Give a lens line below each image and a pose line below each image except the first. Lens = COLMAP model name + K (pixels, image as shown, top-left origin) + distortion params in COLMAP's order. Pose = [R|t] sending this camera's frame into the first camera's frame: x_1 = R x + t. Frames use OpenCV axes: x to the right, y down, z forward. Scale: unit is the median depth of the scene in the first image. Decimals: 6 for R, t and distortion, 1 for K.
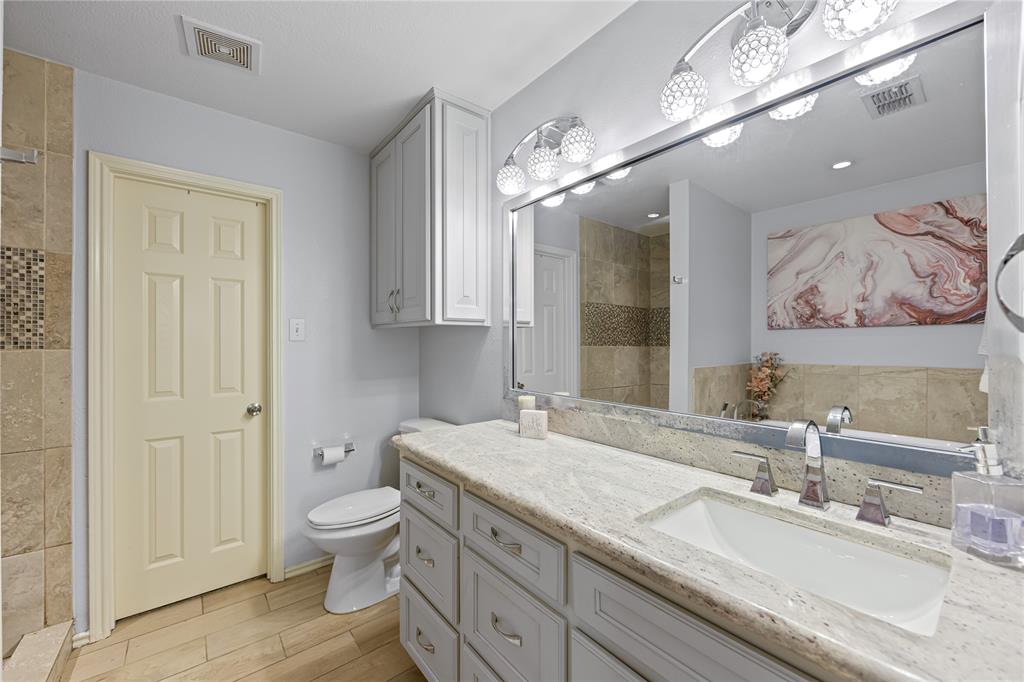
lens RADIAL K [[402.5, 0, 512.9], [0, 402.5, 341.7], [0, 0, 1]] dist [0.000367, -0.000952]
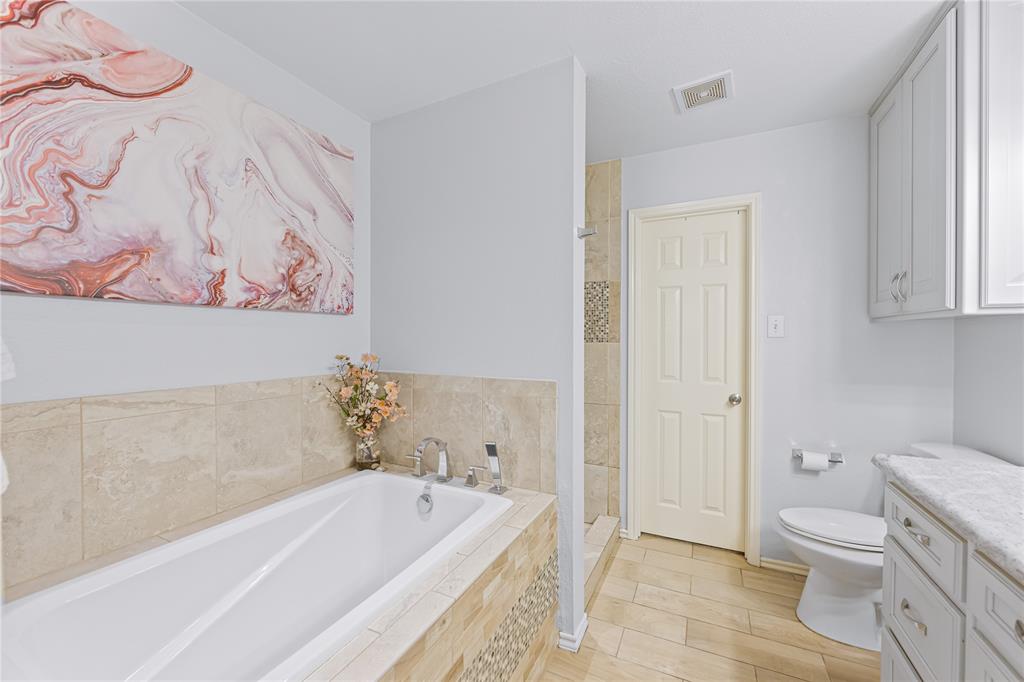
lens RADIAL K [[402.5, 0, 518.4], [0, 402.5, 341.7], [0, 0, 1]] dist [0.000367, -0.000952]
pose [[0.429595, 0.010406, -0.902962, 0.113121], [-0.001585, 0.999941, 0.010769, -0.000929], [0.903020, -0.003196, 0.429586, -0.012397]]
